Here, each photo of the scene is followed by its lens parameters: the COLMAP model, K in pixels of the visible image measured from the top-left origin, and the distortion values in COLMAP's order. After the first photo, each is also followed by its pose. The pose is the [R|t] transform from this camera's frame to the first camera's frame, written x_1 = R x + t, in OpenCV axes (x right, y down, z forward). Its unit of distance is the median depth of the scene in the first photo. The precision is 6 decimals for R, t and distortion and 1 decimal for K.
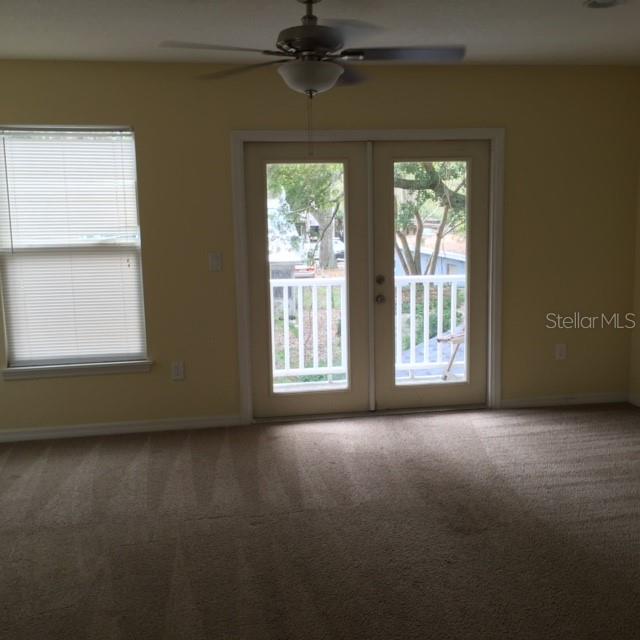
lens RADIAL K [[802.7, 0, 320.0], [0, 802.7, 320.0], [0, 0, 1]] dist [0.107991, -0.018628]
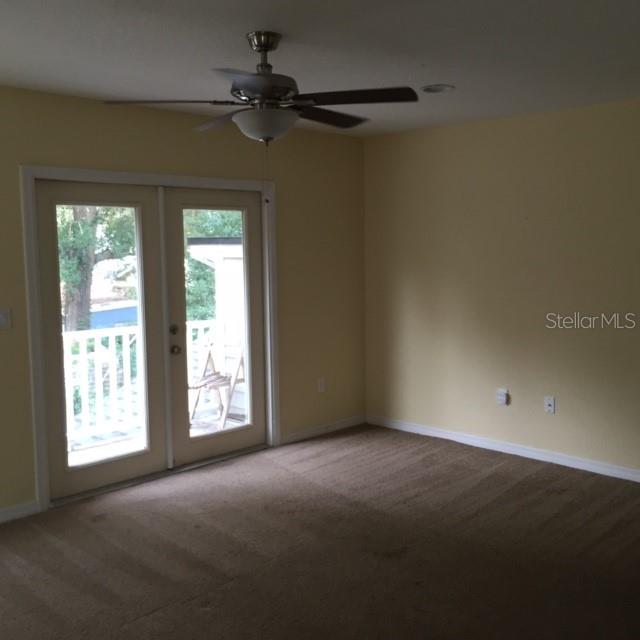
lens RADIAL K [[808.2, 0, 320.2], [0, 808.2, 332.1], [0, 0, 1]] dist [0.155633, -0.027804]
pose [[0.780366, -0.060770, 0.622363, -0.411795], [0.086102, 0.996229, -0.010686, -0.023291], [-0.619367, 0.061926, 0.782656, 0.139736]]
